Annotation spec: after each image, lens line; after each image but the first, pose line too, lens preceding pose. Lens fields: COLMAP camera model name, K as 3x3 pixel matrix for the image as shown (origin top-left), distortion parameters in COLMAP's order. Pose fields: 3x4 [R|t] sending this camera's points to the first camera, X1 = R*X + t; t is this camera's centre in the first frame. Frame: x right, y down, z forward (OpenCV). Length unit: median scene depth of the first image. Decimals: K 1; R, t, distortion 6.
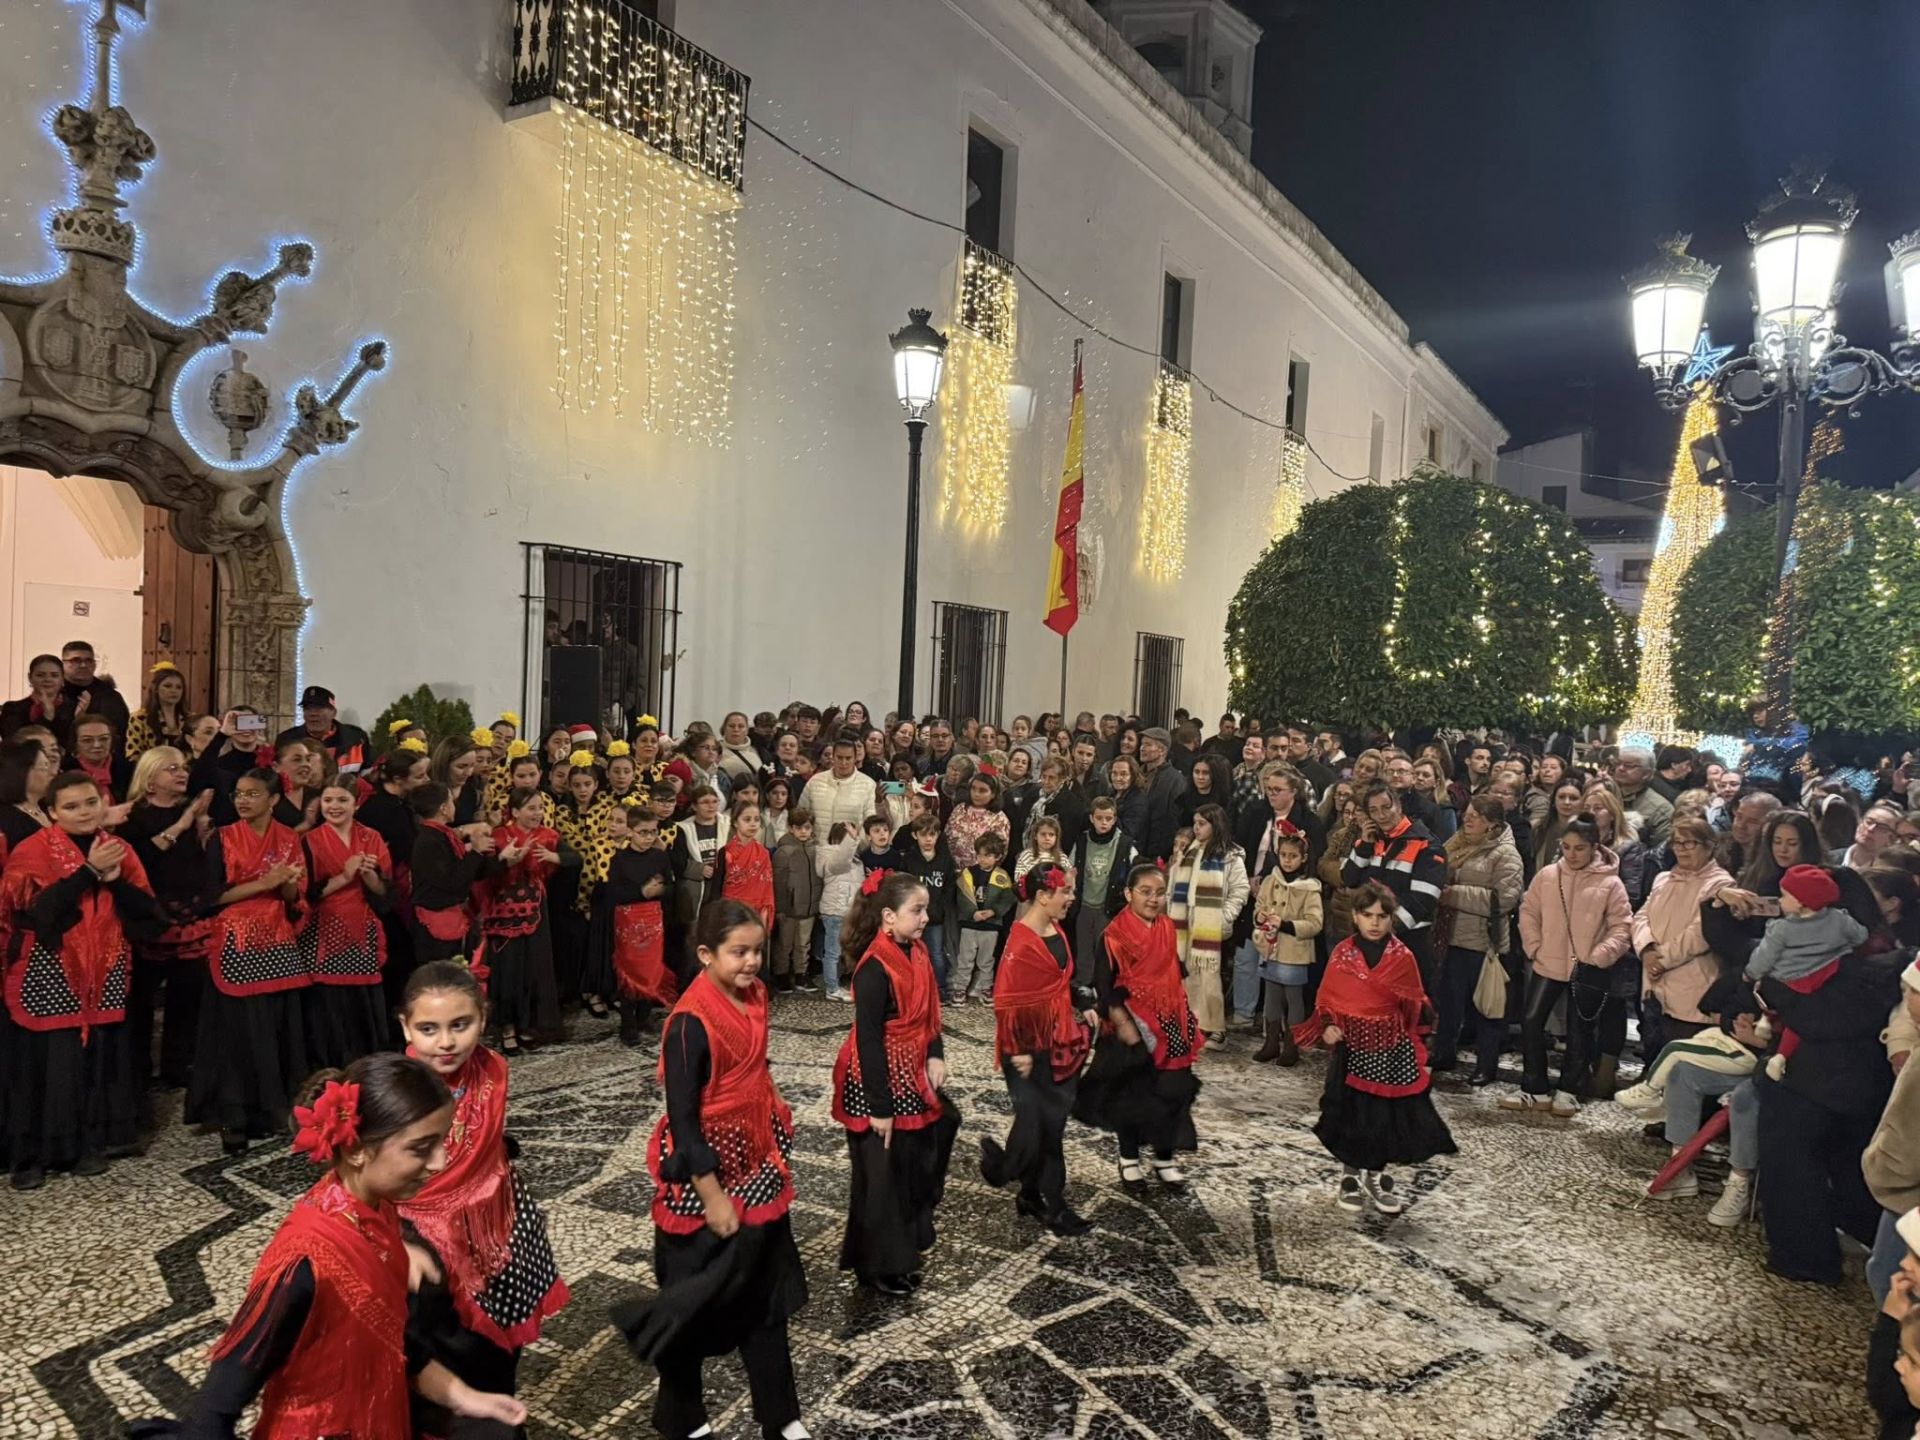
lens RADIAL K [[1368.6, 0, 965.7], [0, 1368.6, 731.1], [0, 0, 1]] dist [0.029934, -0.045797]
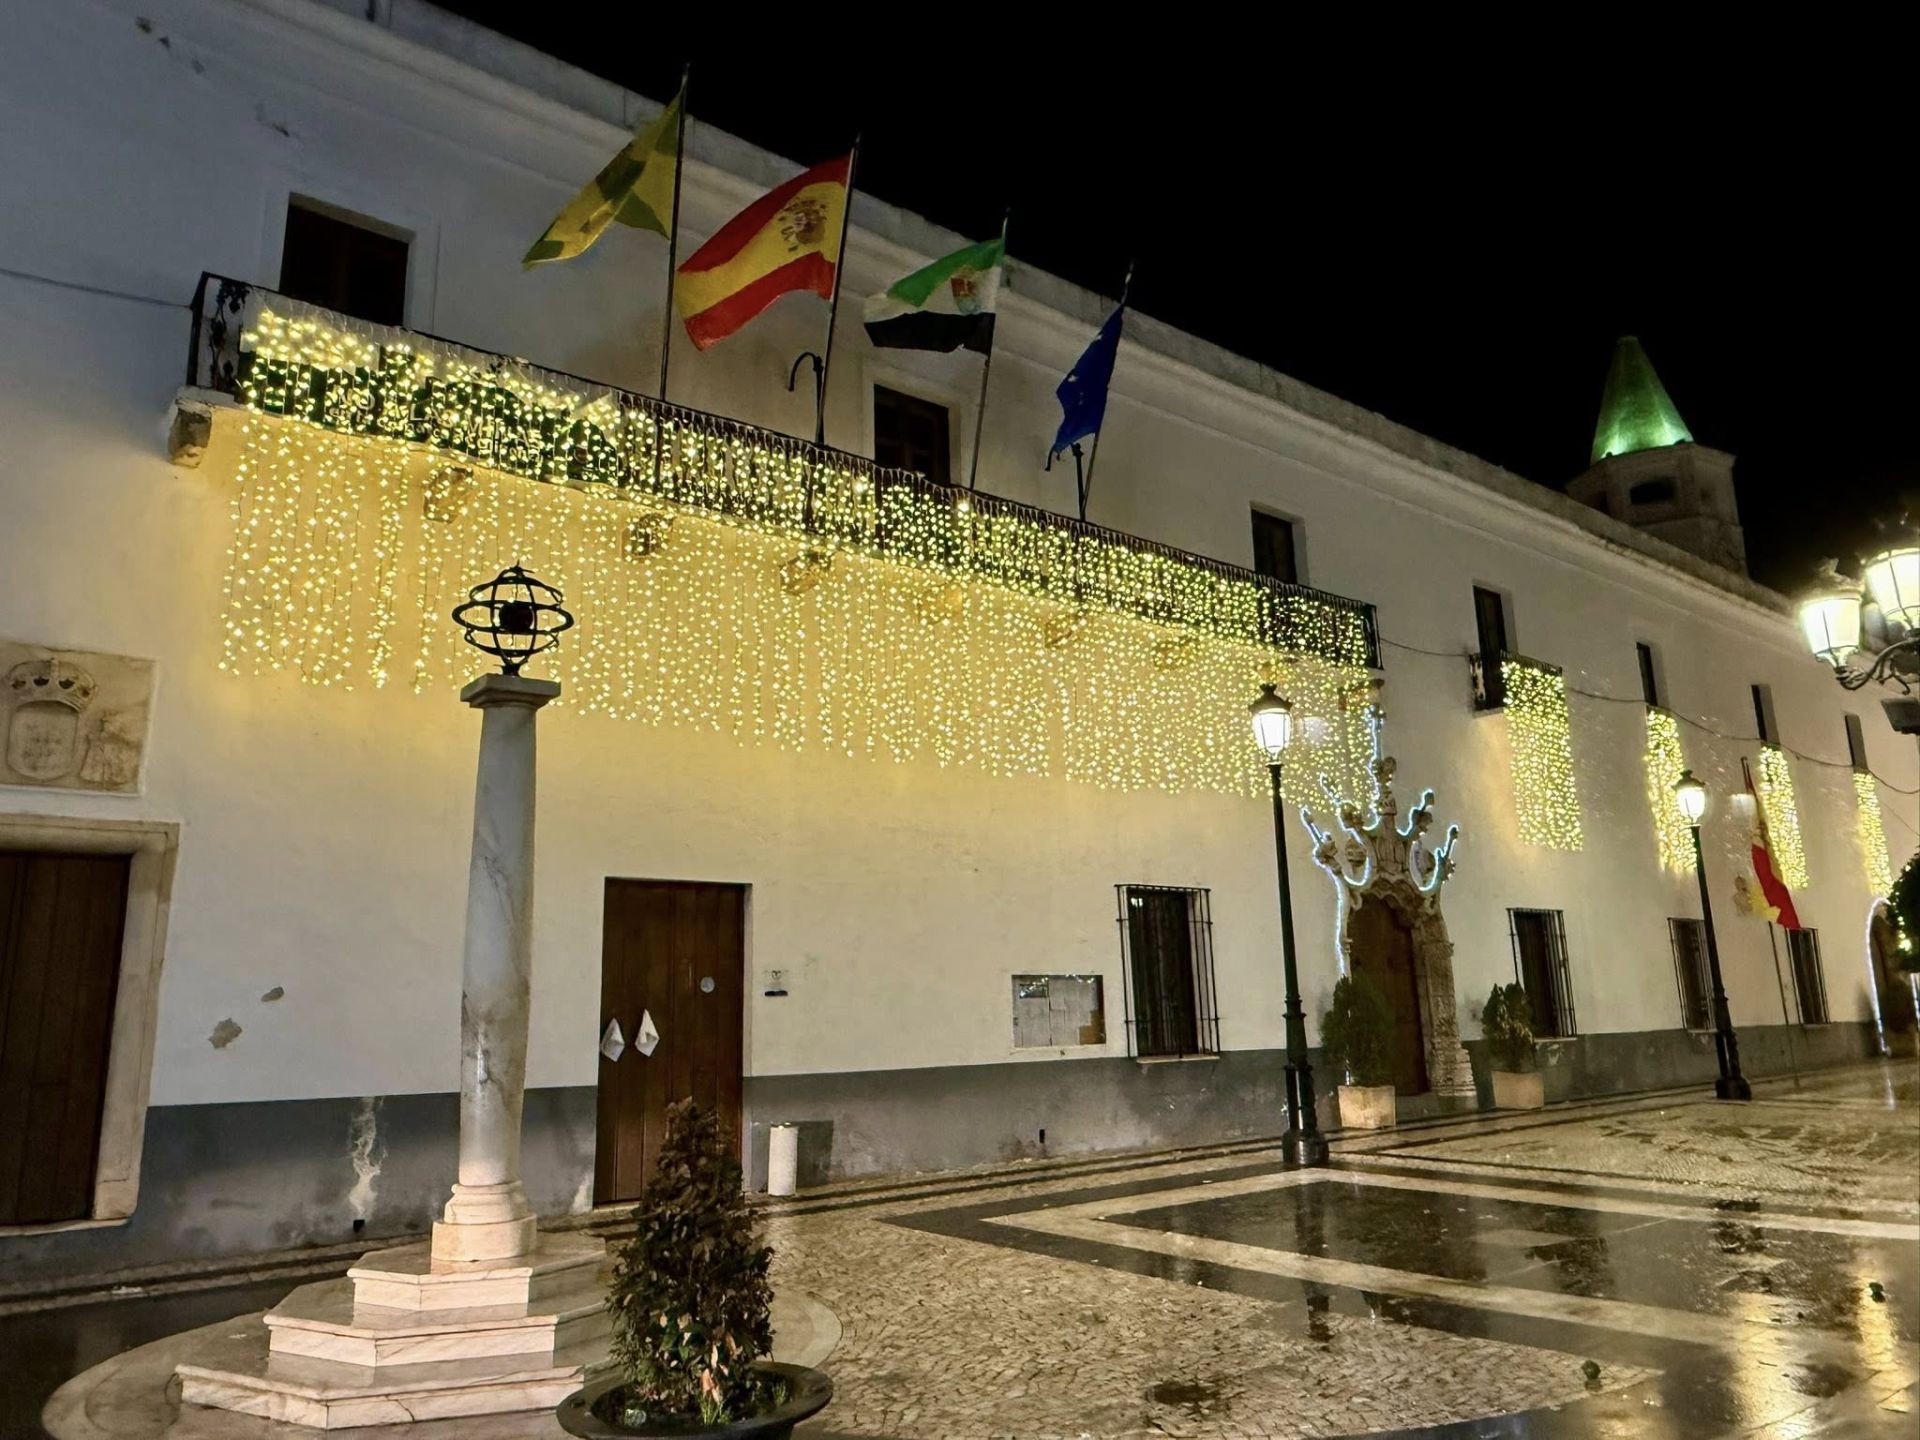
lens RADIAL K [[1368.6, 0, 965.7], [0, 1368.6, 731.1], [0, 0, 1]] dist [0.029934, -0.045797]
pose [[0.946036, -0.139584, -0.292458, -0.459715], [0.063600, 0.964902, -0.254793, 0.083233], [0.317758, 0.222443, 0.921710, -1.262101]]
